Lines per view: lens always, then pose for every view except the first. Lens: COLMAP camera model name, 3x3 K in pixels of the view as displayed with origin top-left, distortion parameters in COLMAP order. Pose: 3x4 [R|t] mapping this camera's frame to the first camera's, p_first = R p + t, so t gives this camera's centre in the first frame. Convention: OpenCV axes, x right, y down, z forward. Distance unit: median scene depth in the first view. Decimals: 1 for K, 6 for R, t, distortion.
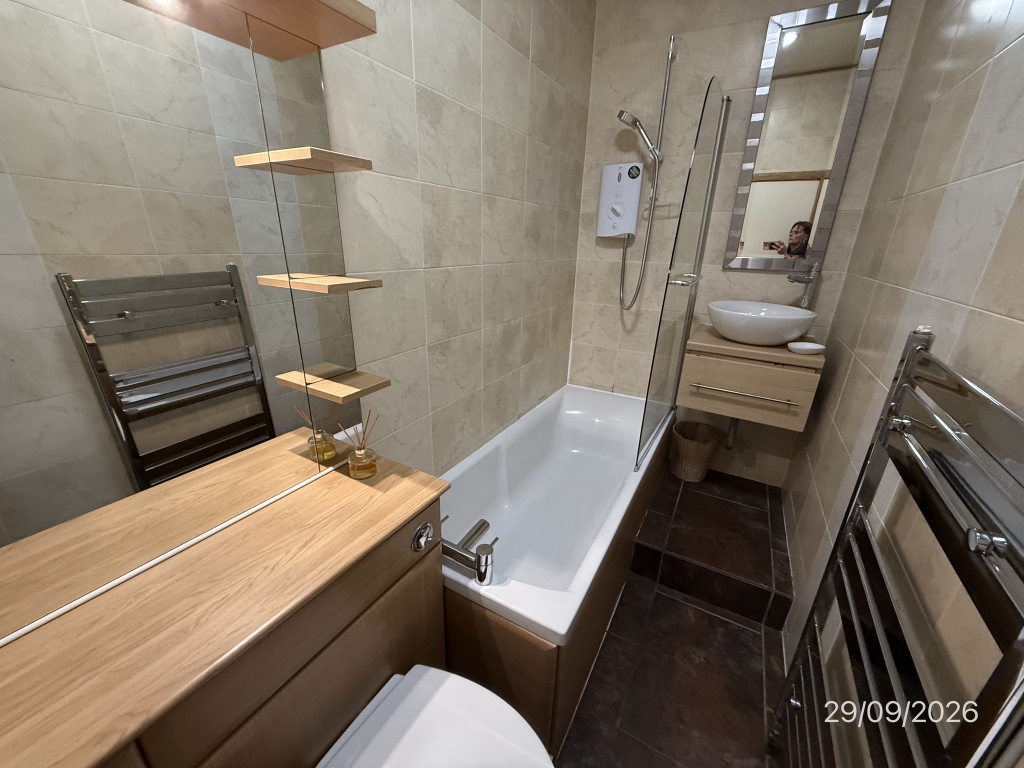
lens RADIAL K [[403.4, 0, 511.4], [0, 403.4, 386.5], [0, 0, 1]] dist [-0.001091, -0.000256]
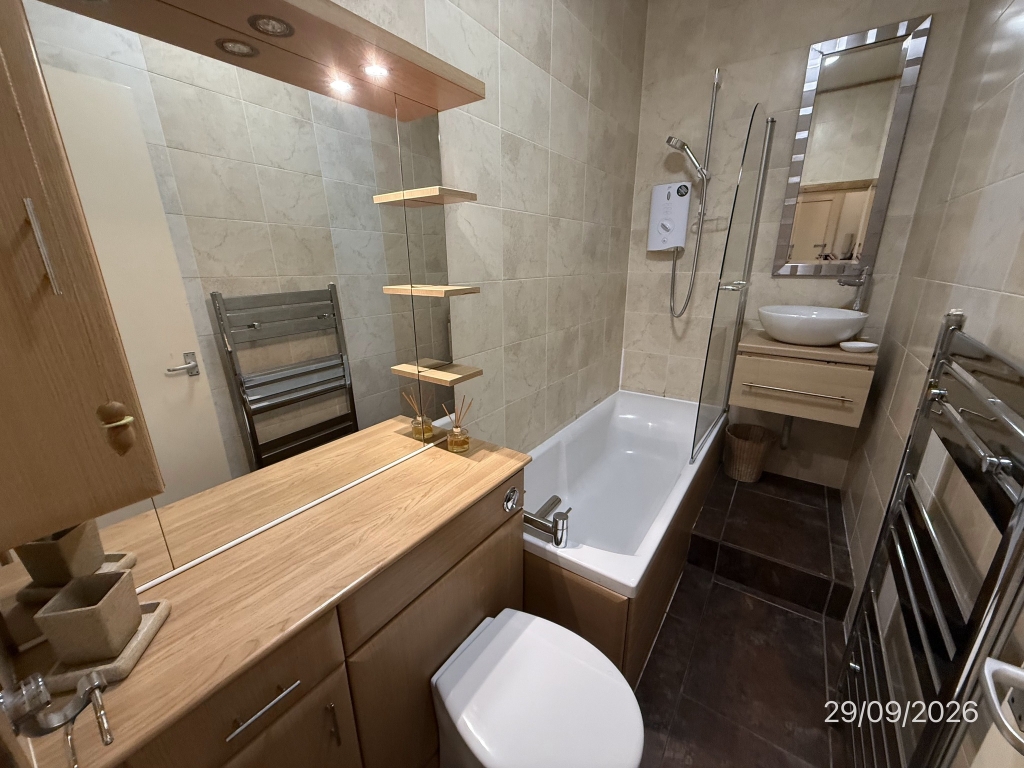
lens RADIAL K [[403.4, 0, 511.4], [0, 403.4, 386.5], [0, 0, 1]] dist [-0.001091, -0.000256]
pose [[0.995074, -0.003741, -0.099064, -0.061301], [-0.001048, 0.998835, -0.048252, 0.059561], [0.099129, 0.048118, 0.993911, -0.122956]]
